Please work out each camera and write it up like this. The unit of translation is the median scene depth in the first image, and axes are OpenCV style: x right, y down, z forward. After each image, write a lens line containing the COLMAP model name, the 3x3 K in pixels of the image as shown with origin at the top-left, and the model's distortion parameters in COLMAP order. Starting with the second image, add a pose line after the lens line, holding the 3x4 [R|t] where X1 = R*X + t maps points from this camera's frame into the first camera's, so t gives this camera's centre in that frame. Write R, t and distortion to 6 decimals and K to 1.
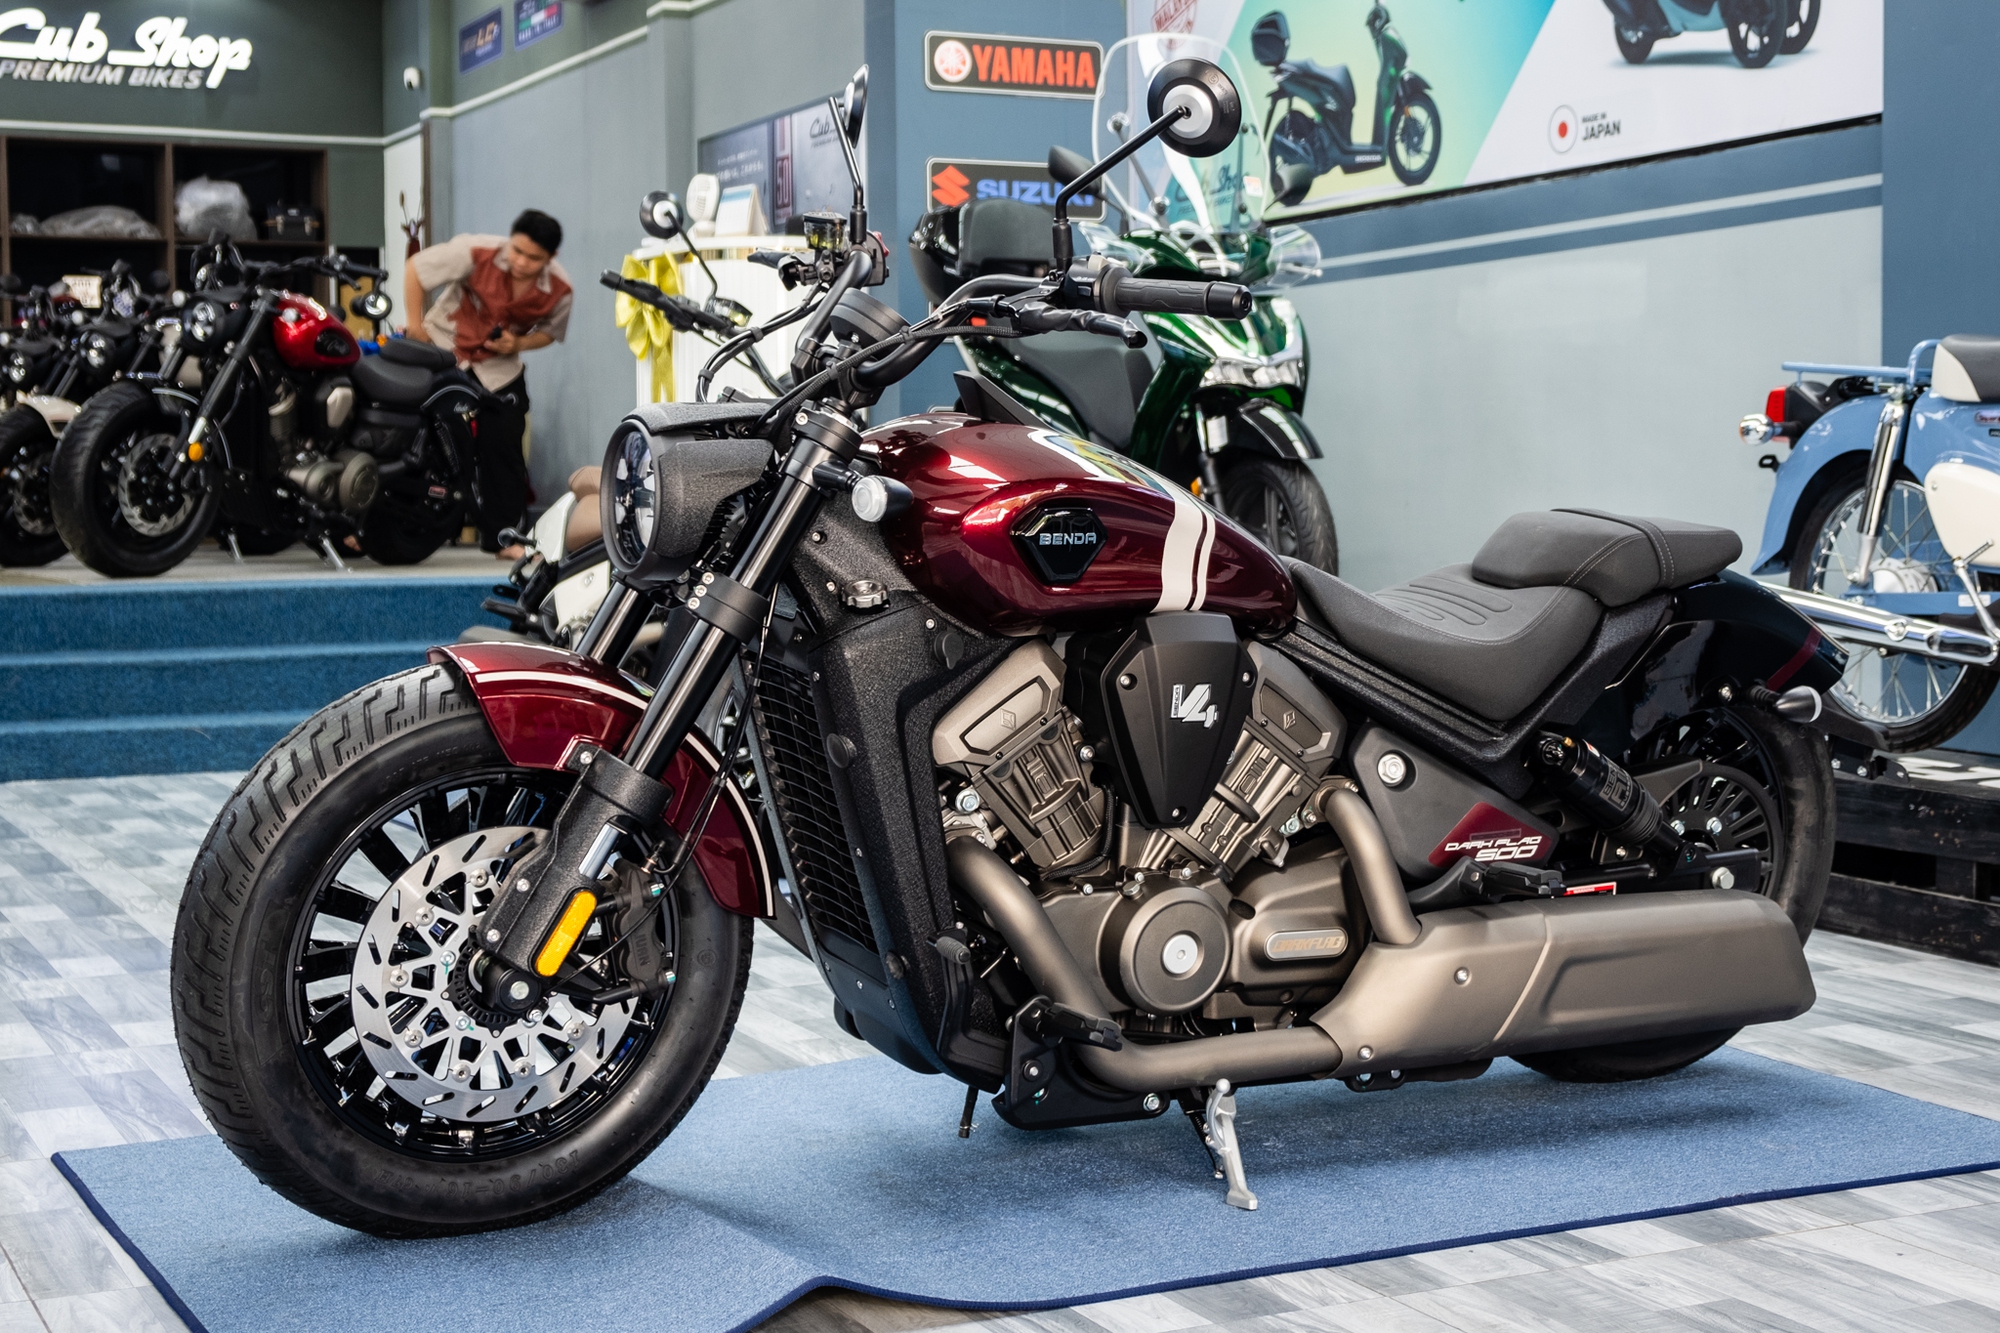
lens RADIAL K [[2857.8, 0, 997.5], [0, 2857.8, 661.8], [0, 0, 1]] dist [-0.002922, 0.000000]
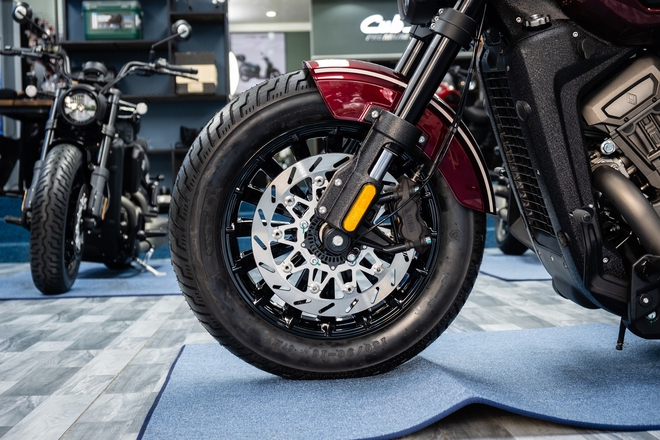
lens RADIAL K [[1000.2, 0, 330.0], [0, 1000.2, 222.7], [0, 0, 1]] dist [0.015846, 0.000000]
pose [[0.919921, -0.015635, -0.391792, 0.075692], [0.001628, 0.999348, -0.036060, 0.122568], [0.392101, 0.032534, 0.919347, 0.398559]]
